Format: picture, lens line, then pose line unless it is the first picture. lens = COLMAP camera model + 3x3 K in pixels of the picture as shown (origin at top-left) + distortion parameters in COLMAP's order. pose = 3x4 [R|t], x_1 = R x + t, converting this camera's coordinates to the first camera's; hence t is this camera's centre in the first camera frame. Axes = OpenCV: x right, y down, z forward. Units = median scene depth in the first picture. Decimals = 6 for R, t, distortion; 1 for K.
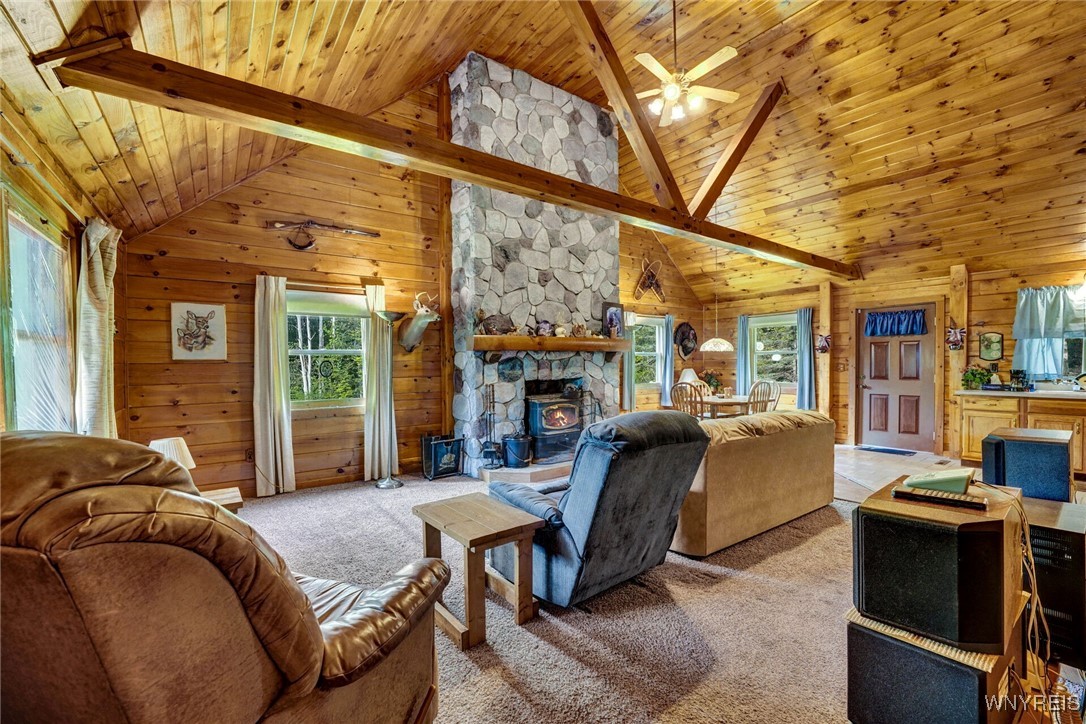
lens RADIAL K [[450.0, 0, 543.0], [0, 450.0, 362.0], [0, 0, 1]] dist [-0.023074, -0.000267]
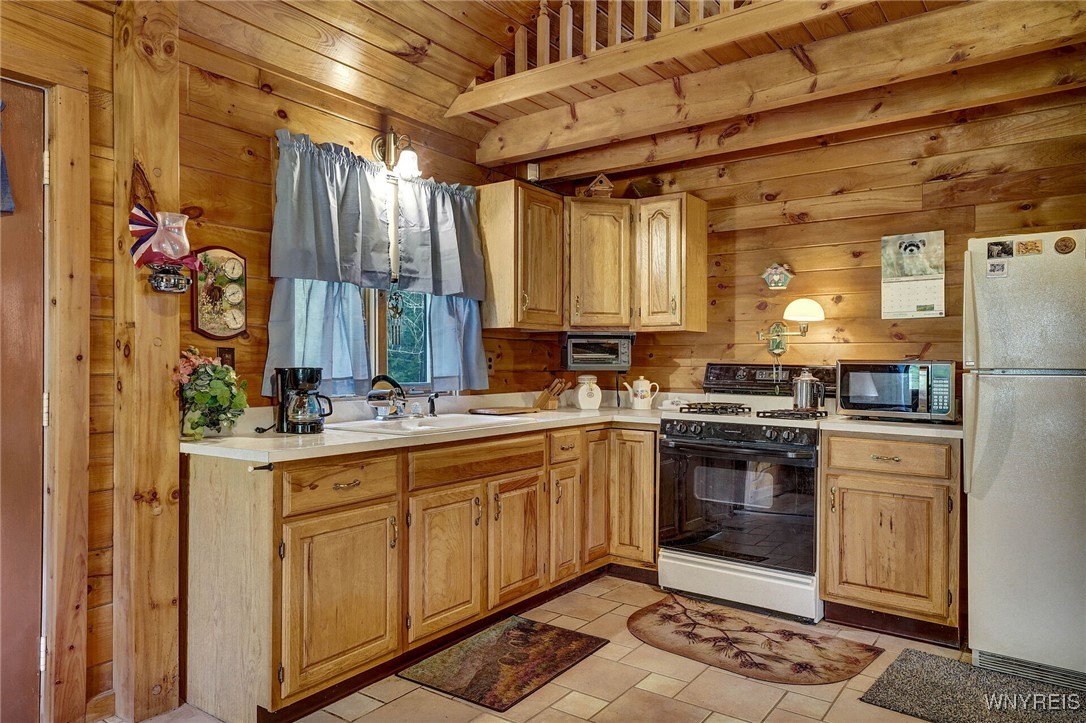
lens RADIAL K [[708.9, 0, 543.0], [0, 708.9, 361.5], [0, 0, 1]] dist [0.000783, 0.000093]
pose [[-0.312052, 0.007797, 0.950033, 0.501911], [0.001634, 0.999969, -0.007670, 0.017100], [-0.950064, -0.000841, -0.312055, 0.981101]]
